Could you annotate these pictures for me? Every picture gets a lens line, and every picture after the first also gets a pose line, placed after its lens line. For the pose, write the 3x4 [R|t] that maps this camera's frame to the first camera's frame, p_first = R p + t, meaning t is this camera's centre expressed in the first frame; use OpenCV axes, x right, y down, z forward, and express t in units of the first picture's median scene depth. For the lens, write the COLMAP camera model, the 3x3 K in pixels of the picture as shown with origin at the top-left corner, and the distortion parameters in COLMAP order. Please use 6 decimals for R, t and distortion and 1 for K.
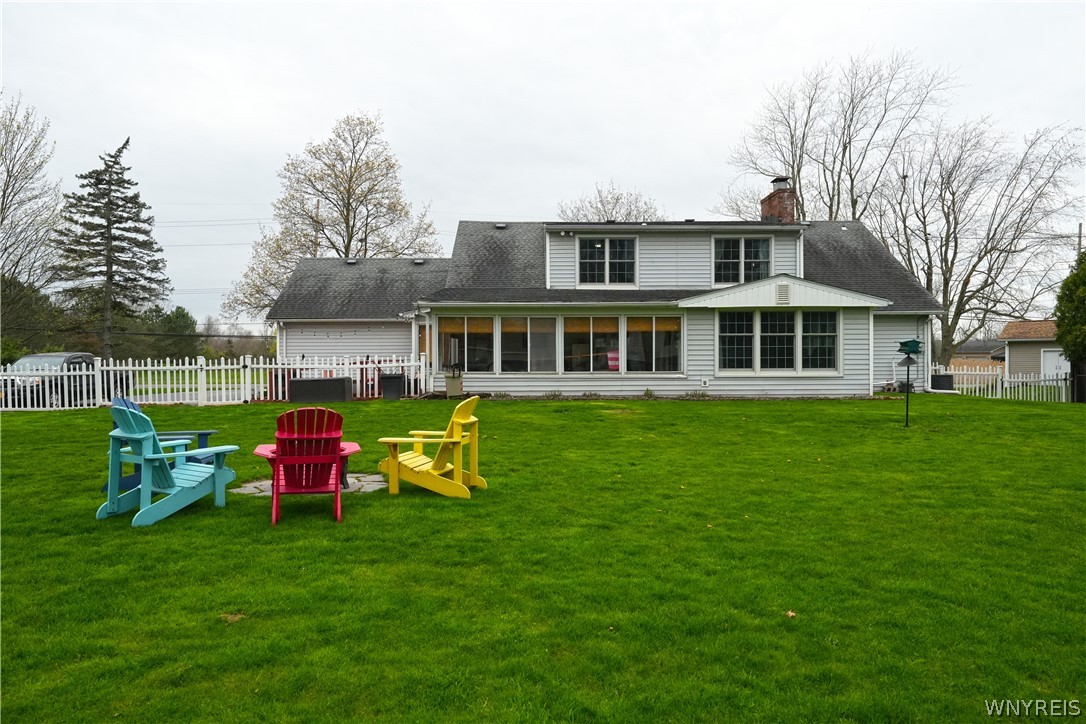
lens RADIAL K [[724.5, 0, 541.1], [0, 724.5, 364.9], [0, 0, 1]] dist [0.004457, 0.003064]
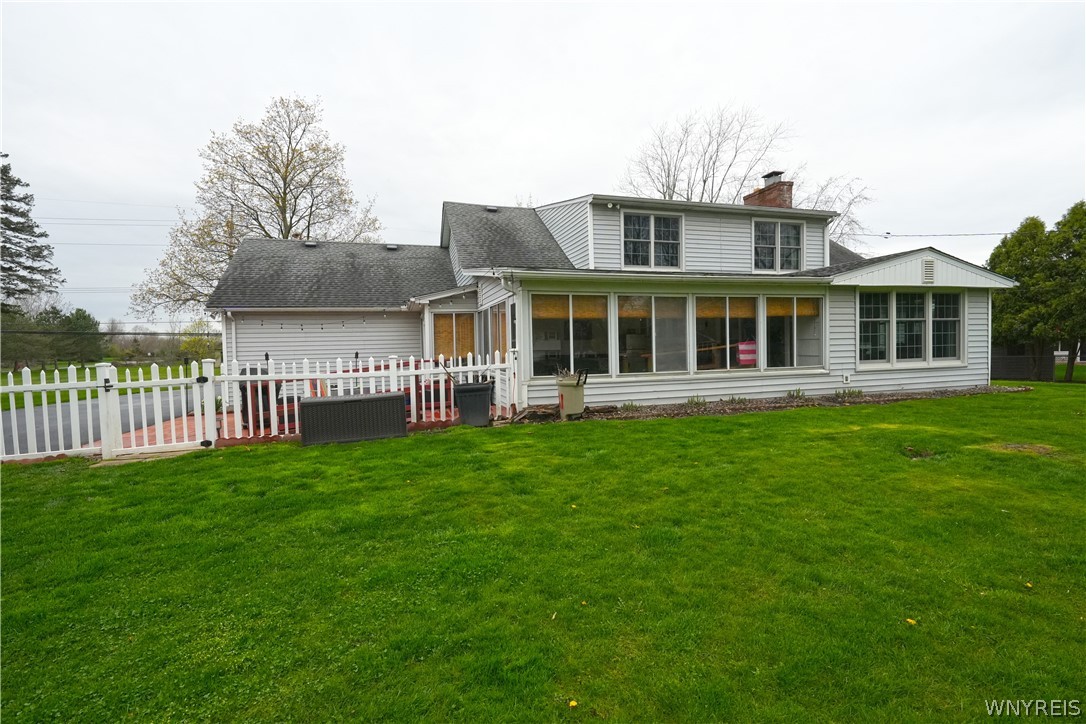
lens RADIAL K [[500.8, 0, 548.3], [0, 500.8, 363.6], [0, 0, 1]] dist [0.002965, -0.001143]
pose [[0.959627, -0.027314, 0.279946, -0.207326], [0.021325, 0.999474, 0.024418, -0.010733], [-0.280466, -0.017463, 0.959705, 0.442814]]
